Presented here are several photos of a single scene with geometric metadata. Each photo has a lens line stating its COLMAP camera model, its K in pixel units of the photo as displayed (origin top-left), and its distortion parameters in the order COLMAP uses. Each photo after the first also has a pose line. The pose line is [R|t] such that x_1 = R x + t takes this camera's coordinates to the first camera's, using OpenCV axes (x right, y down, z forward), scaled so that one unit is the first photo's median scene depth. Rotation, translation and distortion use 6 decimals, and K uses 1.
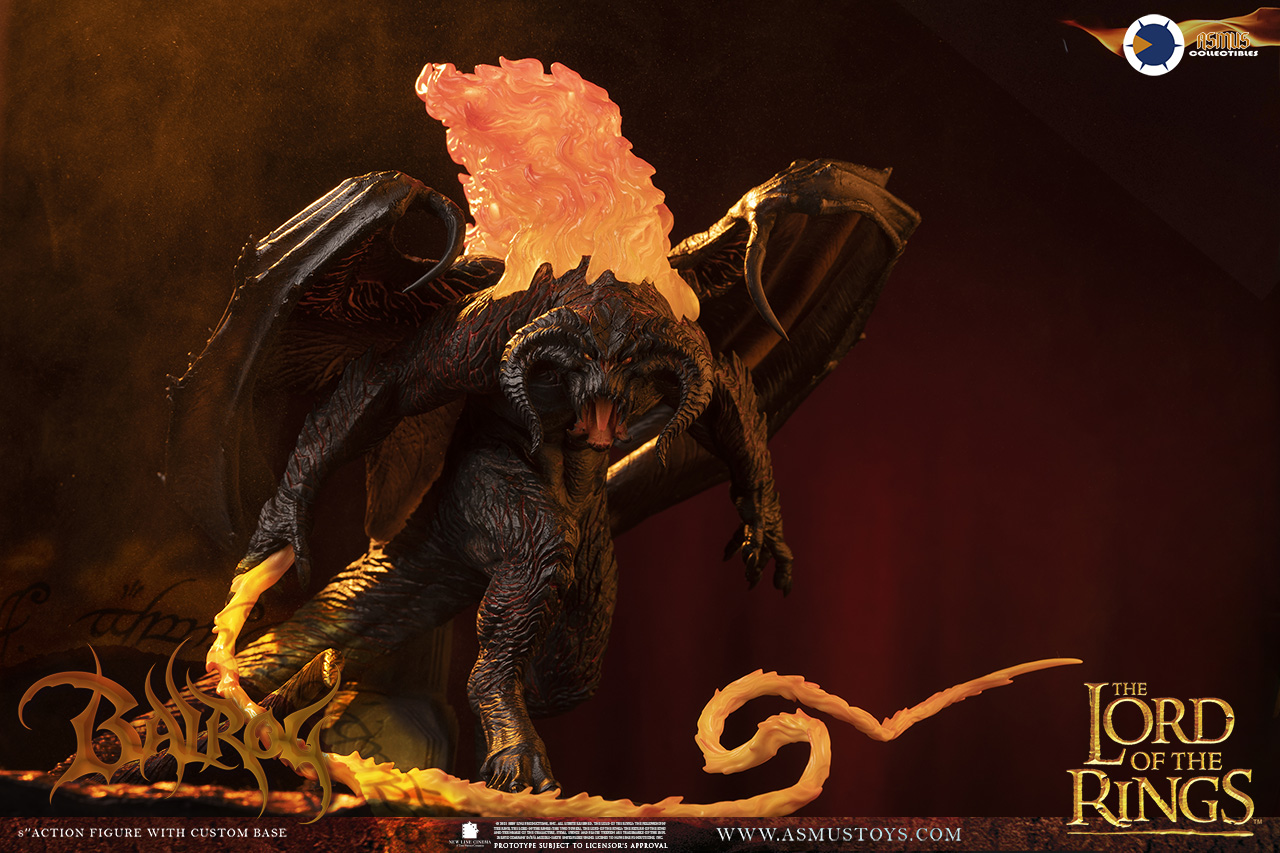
lens RADIAL K [[3447.7, 0, 640.0], [0, 3447.7, 426.5], [0, 0, 1]] dist [-0.005042, -0.811840]
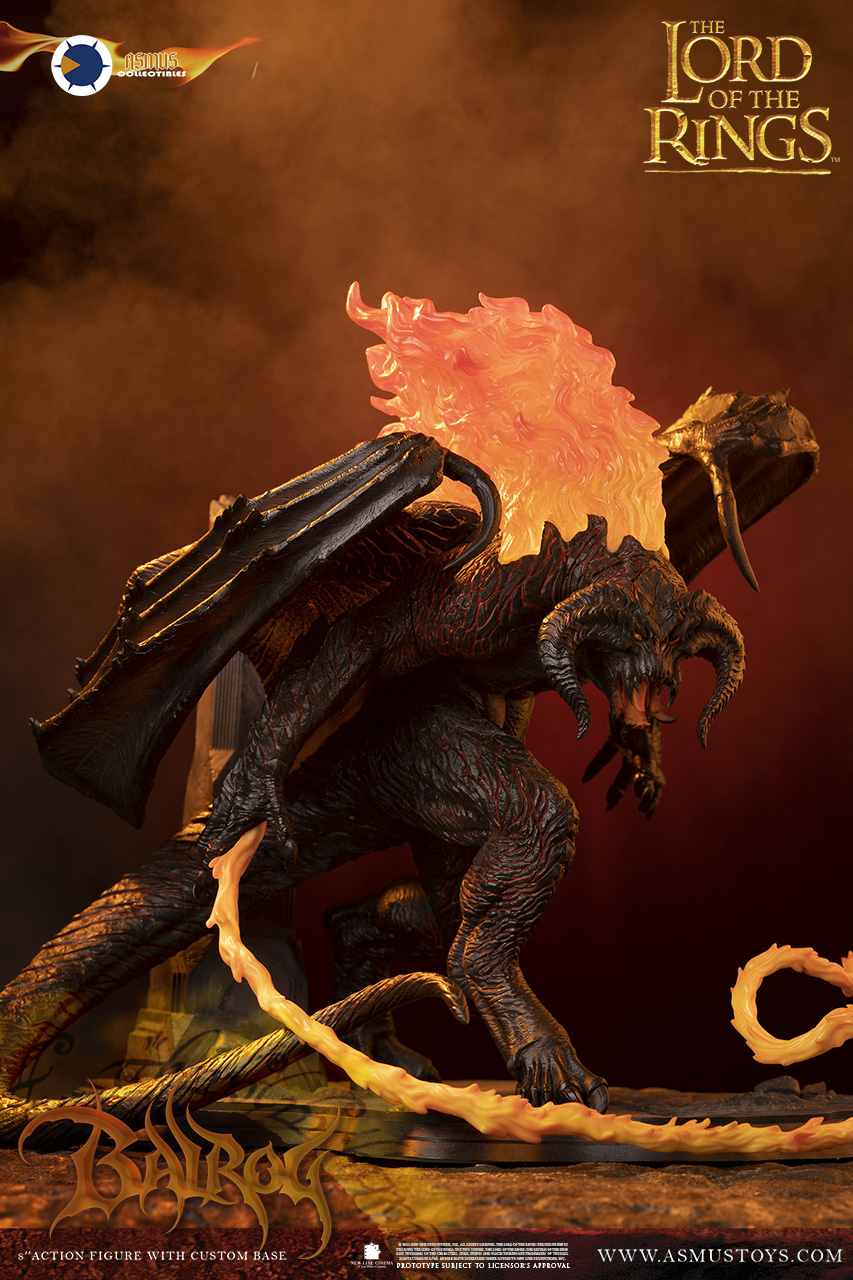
lens RADIAL K [[3447.7, 0, 426.5], [0, 3447.7, 640.0], [0, 0, 1]] dist [-0.005042, -0.811840]
pose [[0.942237, -0.025449, 0.333980, -0.373118], [-0.015584, 0.992699, 0.119611, -0.127345], [-0.334585, -0.117907, 0.934960, 0.125449]]
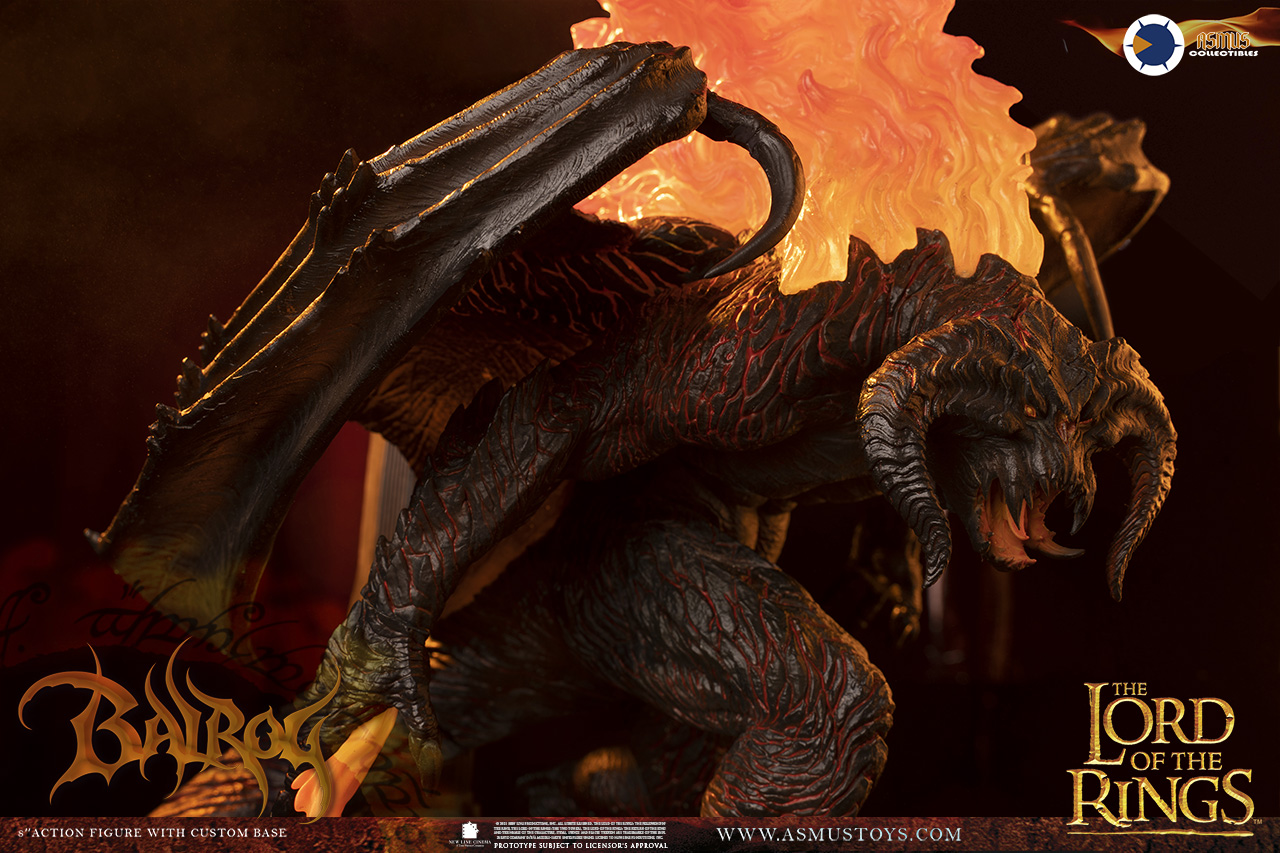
lens RADIAL K [[1344.5, 0, 640.0], [0, 1344.5, 426.5], [0, 0, 1]] dist [-0.015299, 0.007278]
pose [[0.930698, 0.005902, 0.365740, -0.146410], [-0.034893, 0.996743, 0.072708, -0.029982], [-0.364120, -0.080431, 0.927873, 0.791973]]
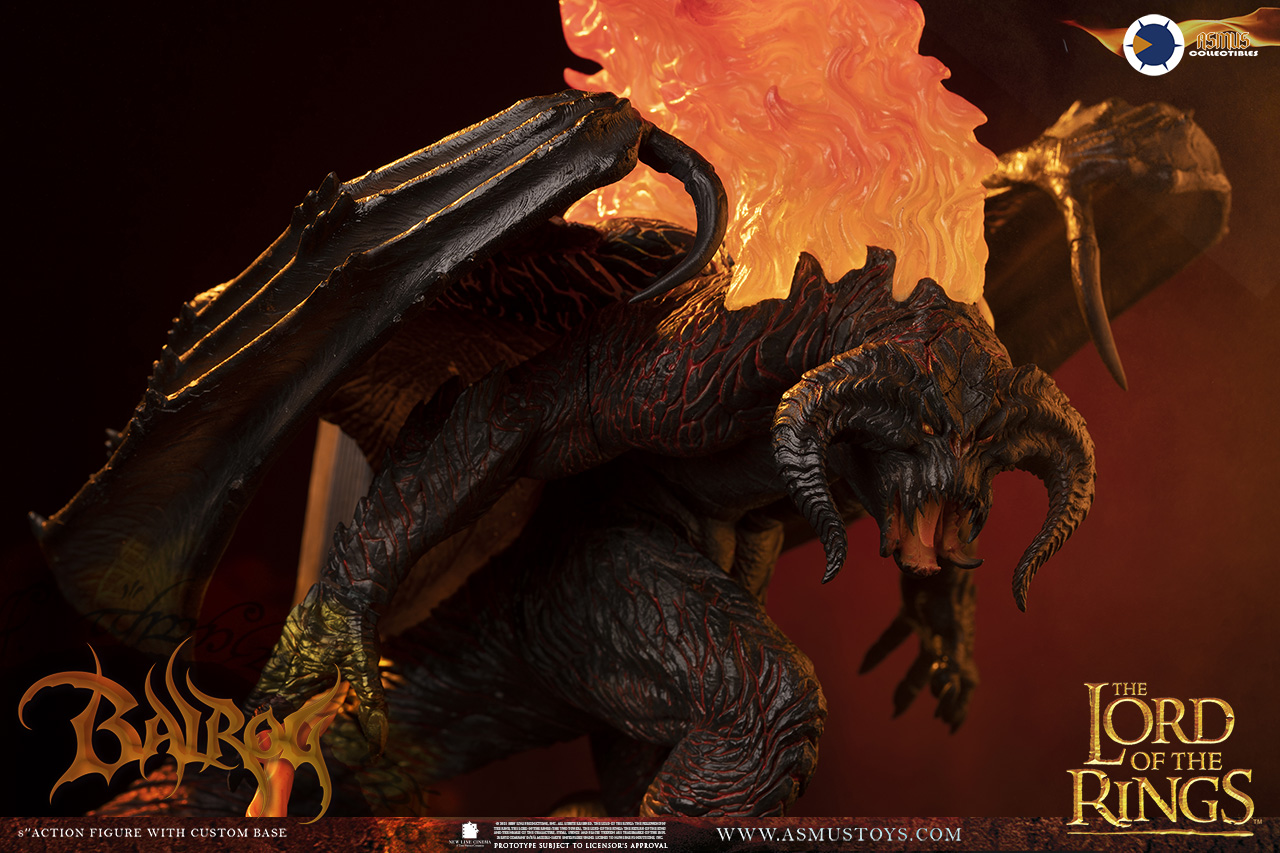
lens RADIAL K [[3678.1, 0, 640.0], [0, 3678.1, 426.5], [0, 0, 1]] dist [-0.074798, -1.159917]
pose [[0.958023, 0.049622, 0.282365, -0.238976], [-0.073002, 0.994665, 0.072888, -0.062163], [-0.277242, -0.090442, 0.956534, 0.375516]]
